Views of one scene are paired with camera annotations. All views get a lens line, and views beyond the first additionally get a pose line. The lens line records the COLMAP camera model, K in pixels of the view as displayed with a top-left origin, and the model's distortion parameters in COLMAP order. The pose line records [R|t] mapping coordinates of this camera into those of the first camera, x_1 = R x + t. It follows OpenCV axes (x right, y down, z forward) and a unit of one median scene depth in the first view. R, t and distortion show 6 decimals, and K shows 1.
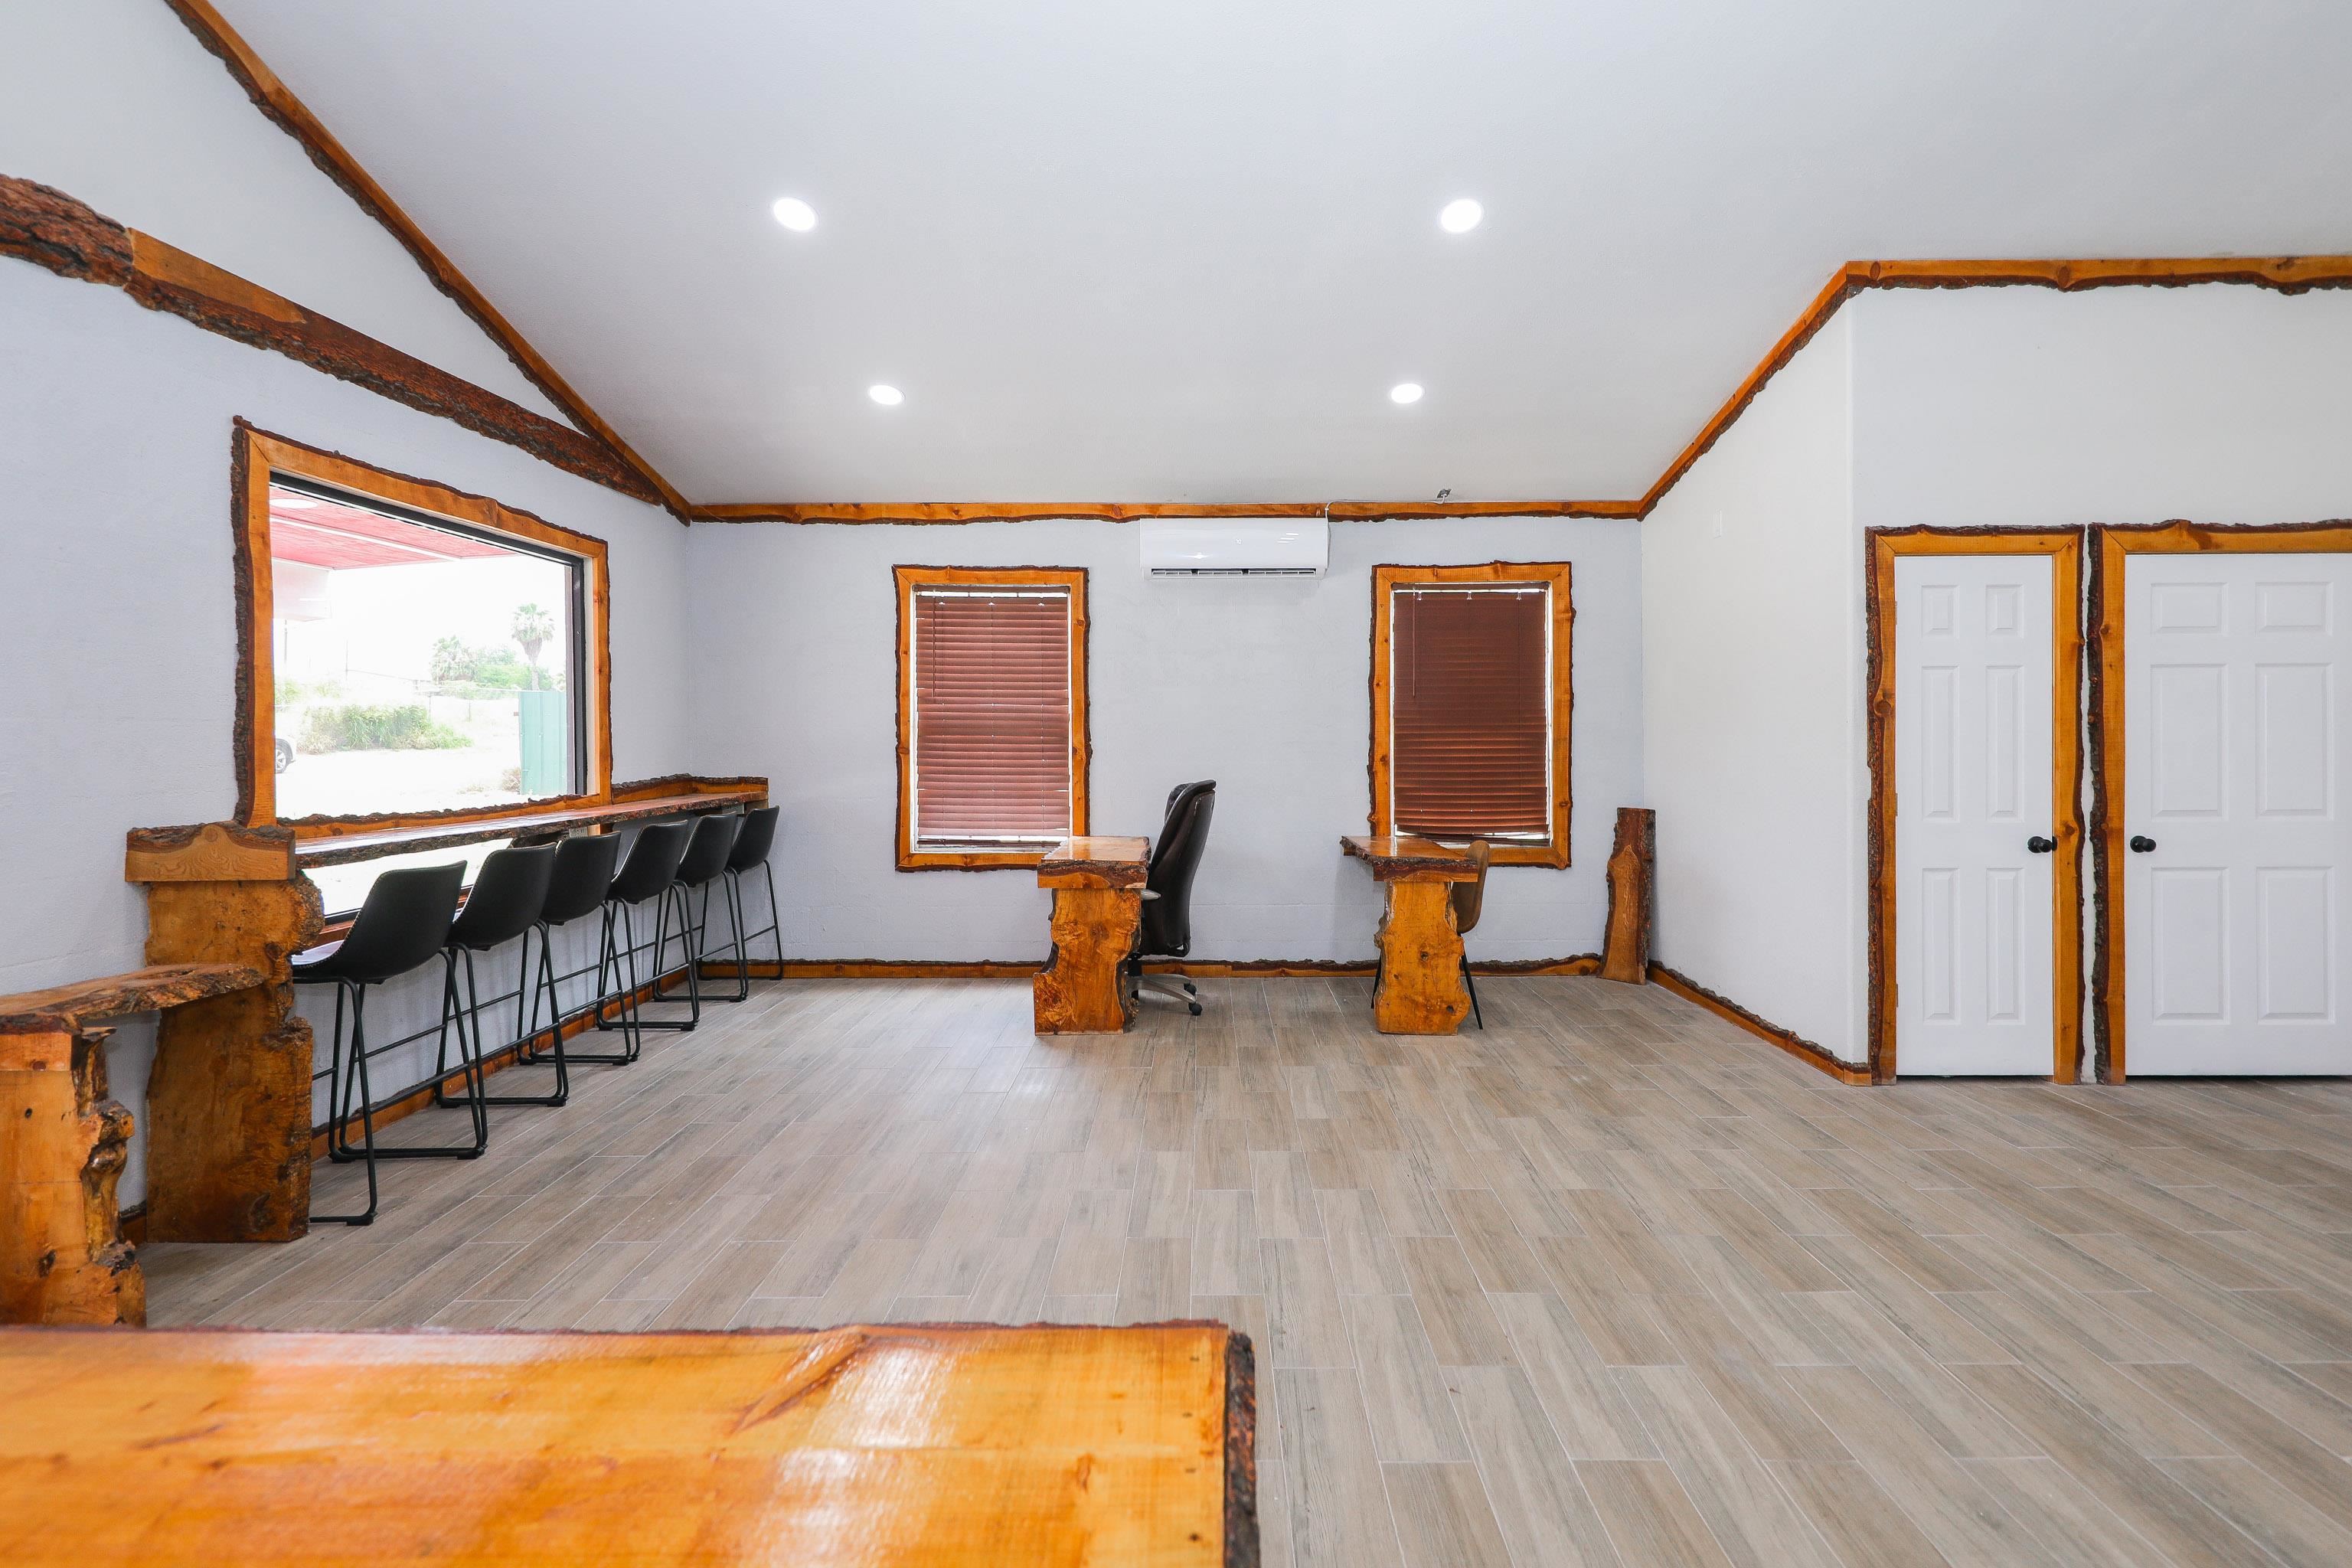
lens RADIAL K [[1074.5, 0, 1194.2], [0, 1074.5, 735.9], [0, 0, 1]] dist [0.015221, -0.006854]
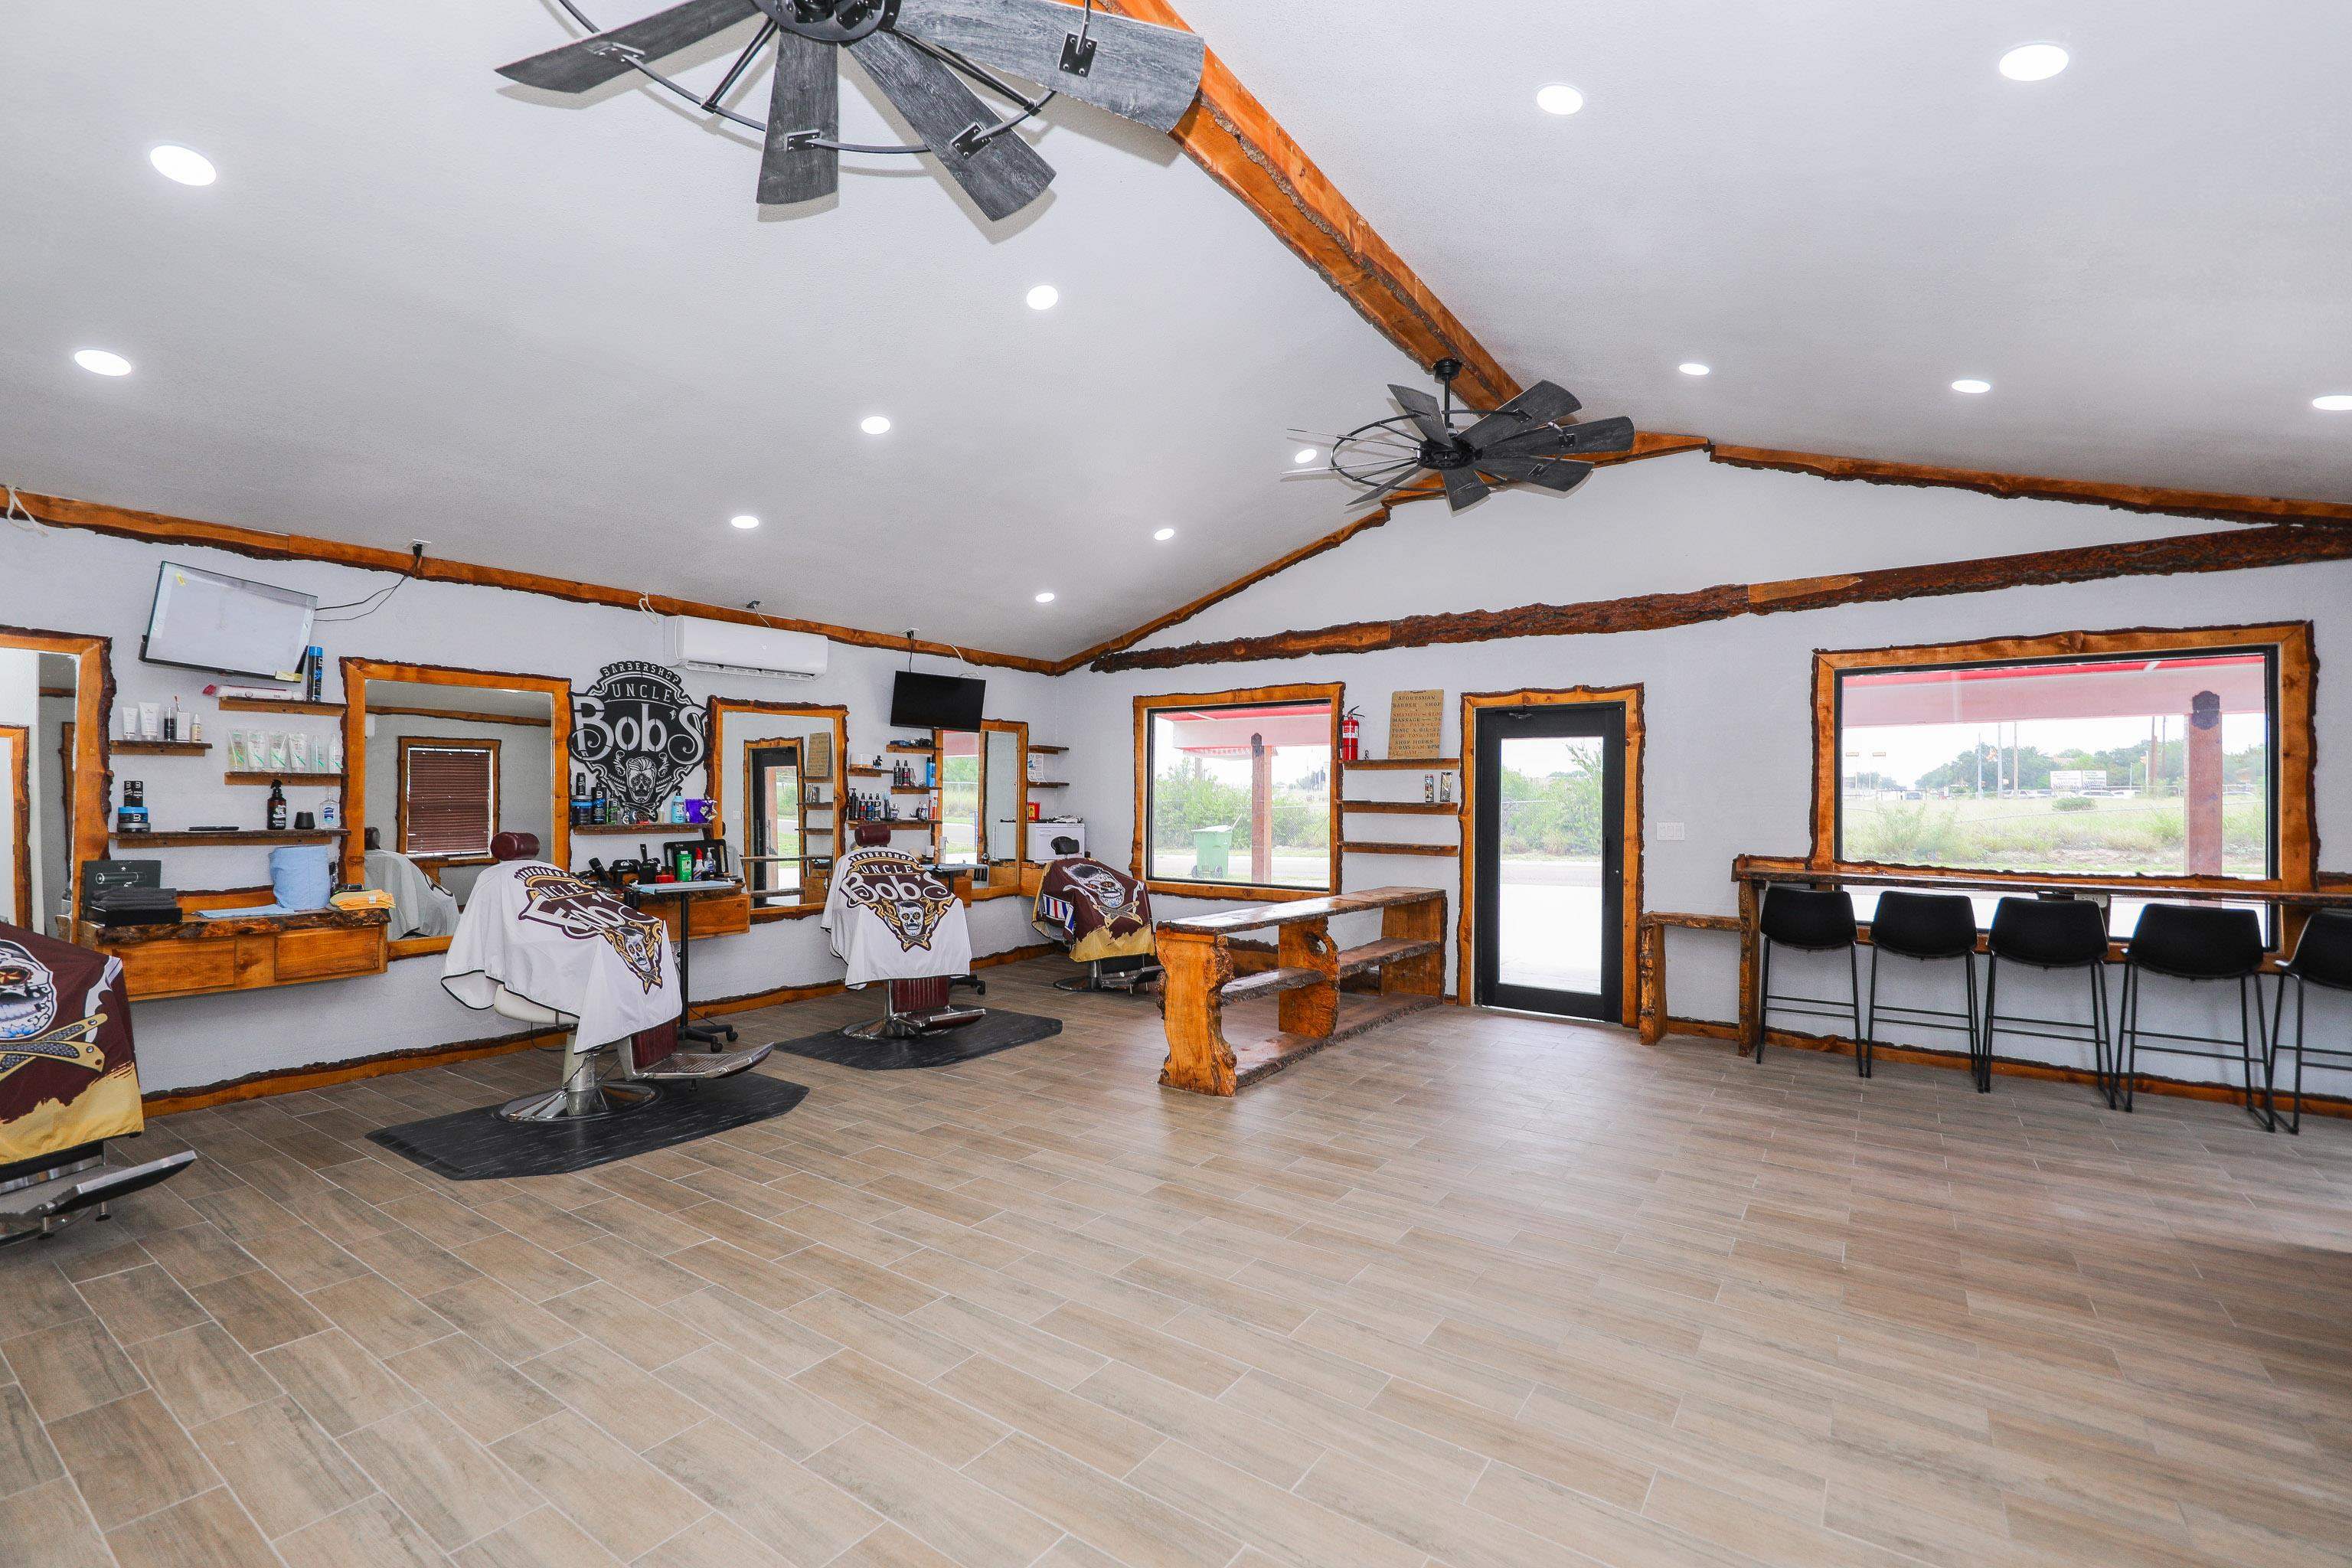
lens RADIAL K [[1019.5, 0, 1168.5], [0, 1019.5, 793.3], [0, 0, 1]] dist [0.016613, -0.007363]
pose [[-0.571463, -0.004336, -0.820616, 1.011487], [-0.005704, 0.999983, -0.001312, -0.022418], [0.820608, 0.003931, -0.571478, 0.870750]]
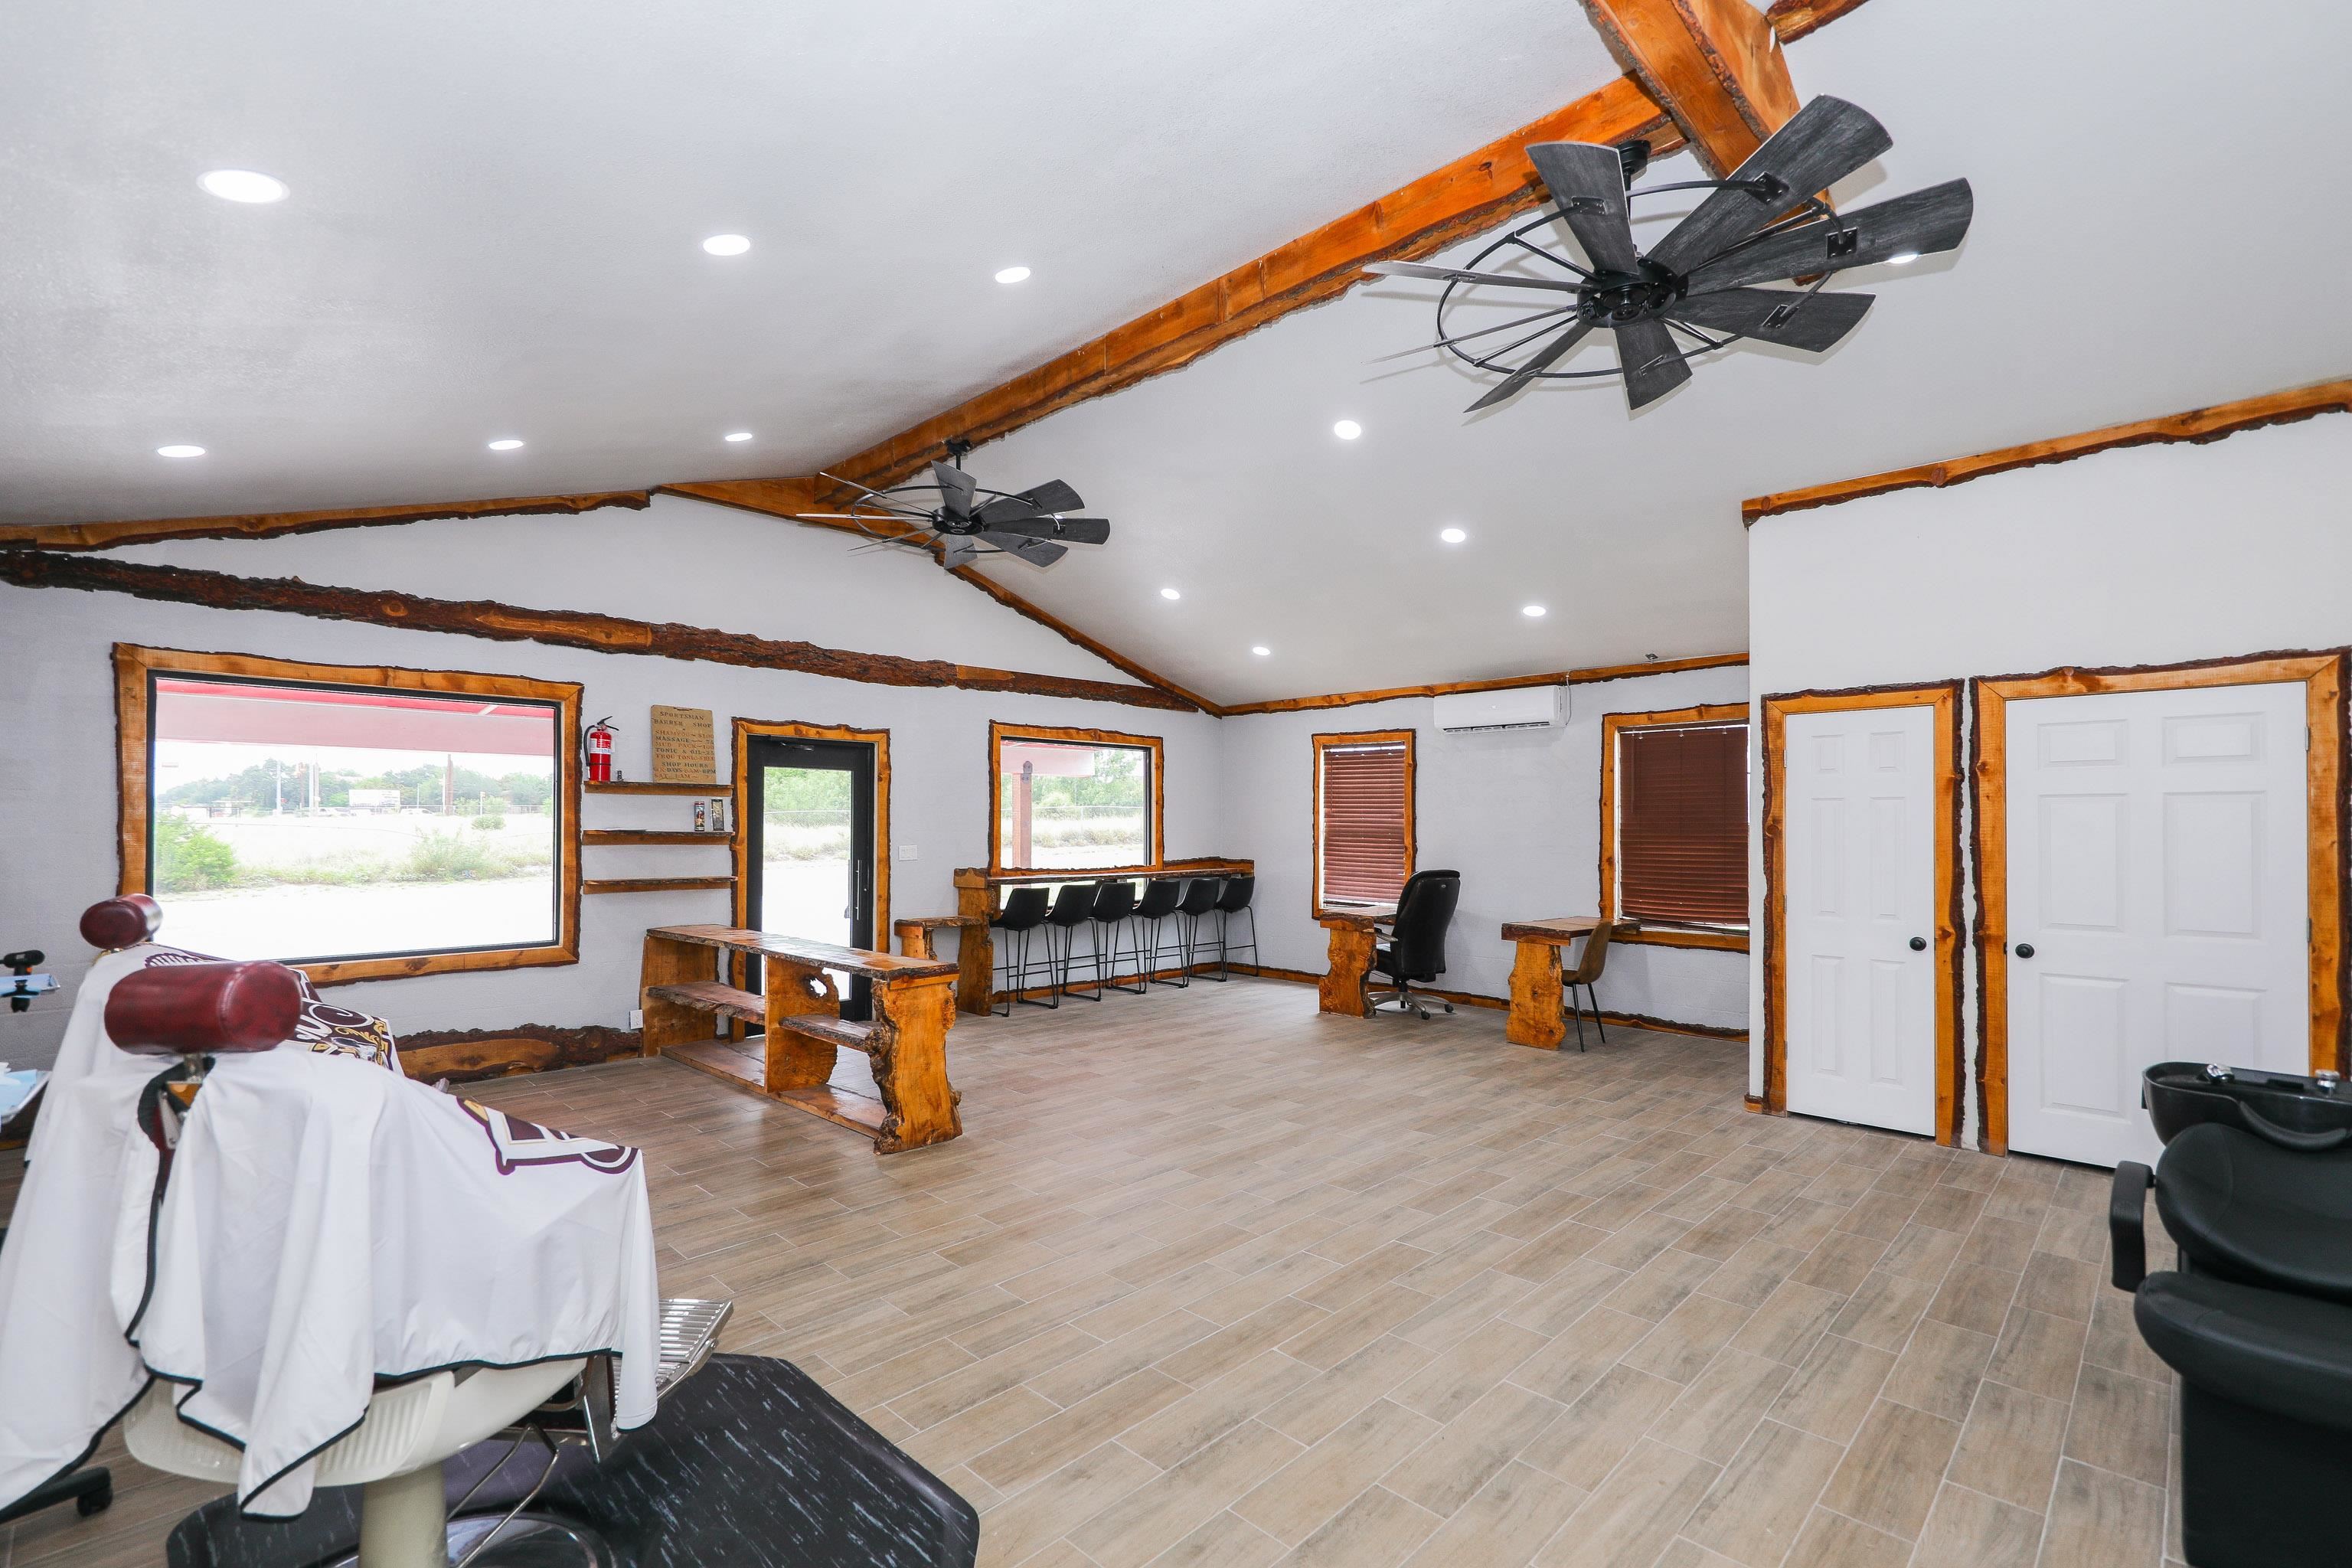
lens RADIAL K [[1035.2, 0, 1169.8], [0, 1035.2, 818.0], [0, 0, 1]] dist [0.017895, -0.008656]
pose [[0.714452, 0.001581, -0.699683, 0.997951], [-0.006807, 0.999966, -0.004691, -0.030128], [0.699652, 0.008114, 0.714438, -0.429504]]
